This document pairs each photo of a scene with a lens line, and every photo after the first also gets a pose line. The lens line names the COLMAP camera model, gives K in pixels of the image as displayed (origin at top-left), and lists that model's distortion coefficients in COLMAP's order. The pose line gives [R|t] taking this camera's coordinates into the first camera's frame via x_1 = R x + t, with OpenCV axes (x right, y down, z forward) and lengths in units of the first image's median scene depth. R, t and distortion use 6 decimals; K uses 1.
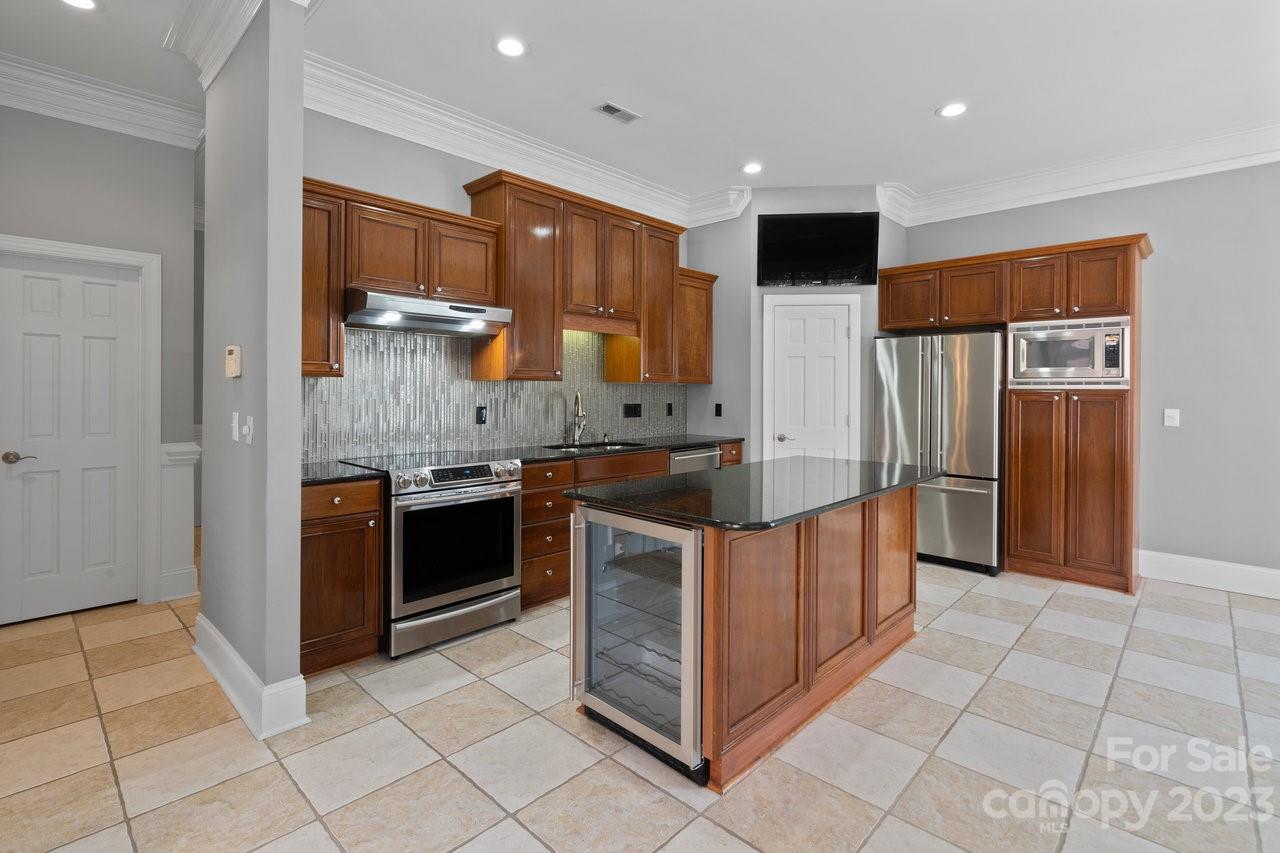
lens RADIAL K [[591.6, 0, 634.3], [0, 591.6, 394.2], [0, 0, 1]] dist [0.000416, 0.001187]
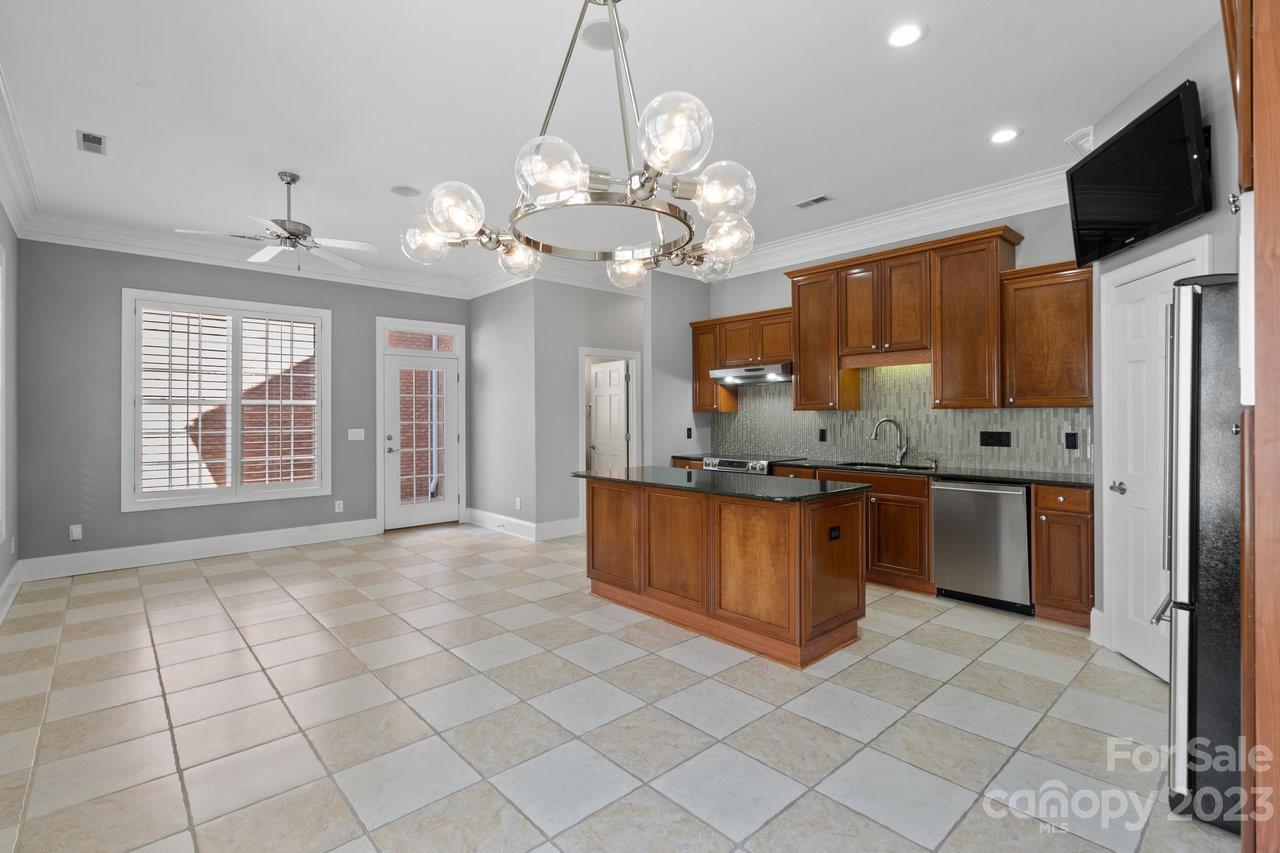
lens RADIAL K [[591.6, 0, 649.0], [0, 591.6, 419.2], [0, 0, 1]] dist [0.000416, 0.001187]
pose [[-0.050485, -0.001514, -0.998724, 1.103866], [-0.003177, 0.999994, -0.001355, 0.000353], [0.998720, 0.003105, -0.050489, 0.612434]]
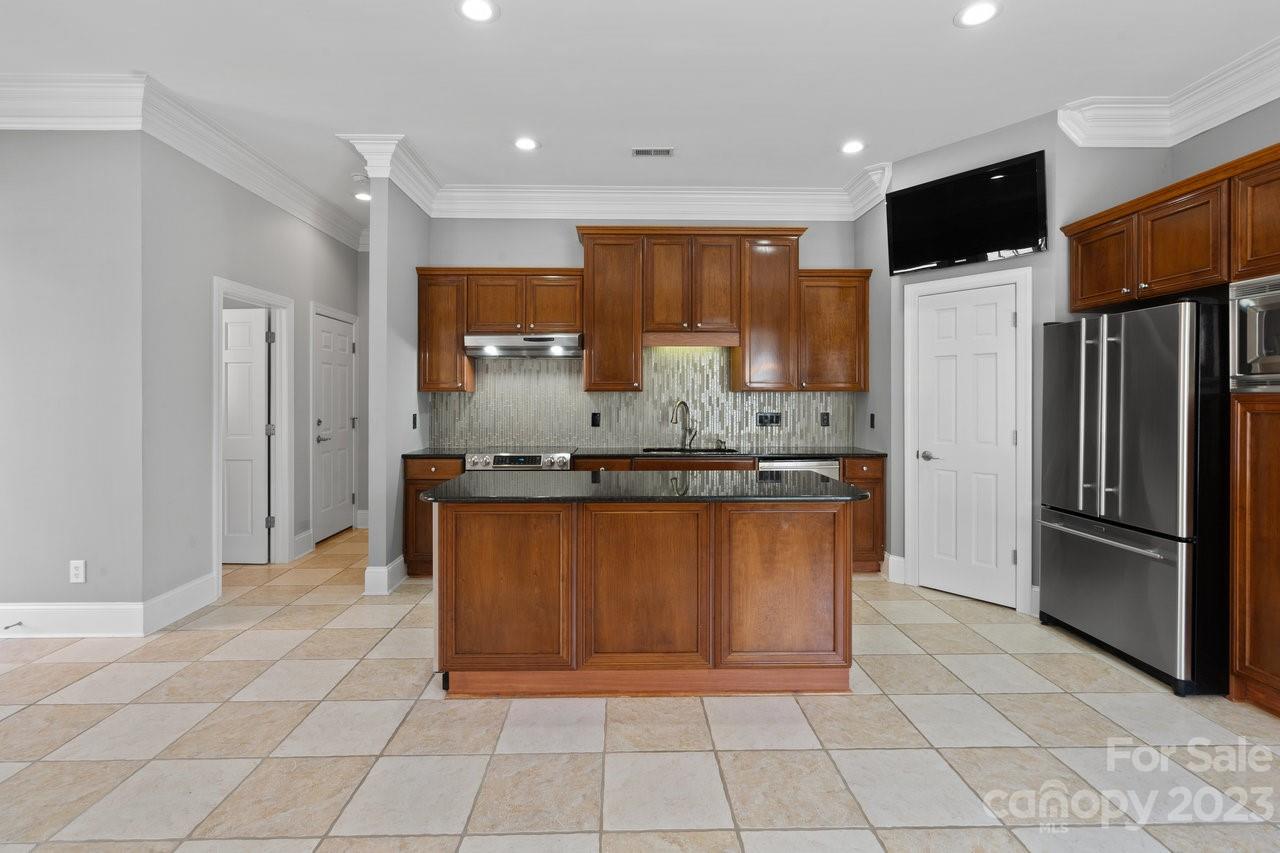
lens RADIAL K [[591.6, 0, 632.3], [0, 591.6, 401.6], [0, 0, 1]] dist [0.000416, 0.001187]
pose [[0.713709, -0.002937, -0.700436, 0.634818], [-0.000030, 0.999991, -0.004224, 0.002111], [0.700442, 0.003035, 0.713703, 0.151705]]
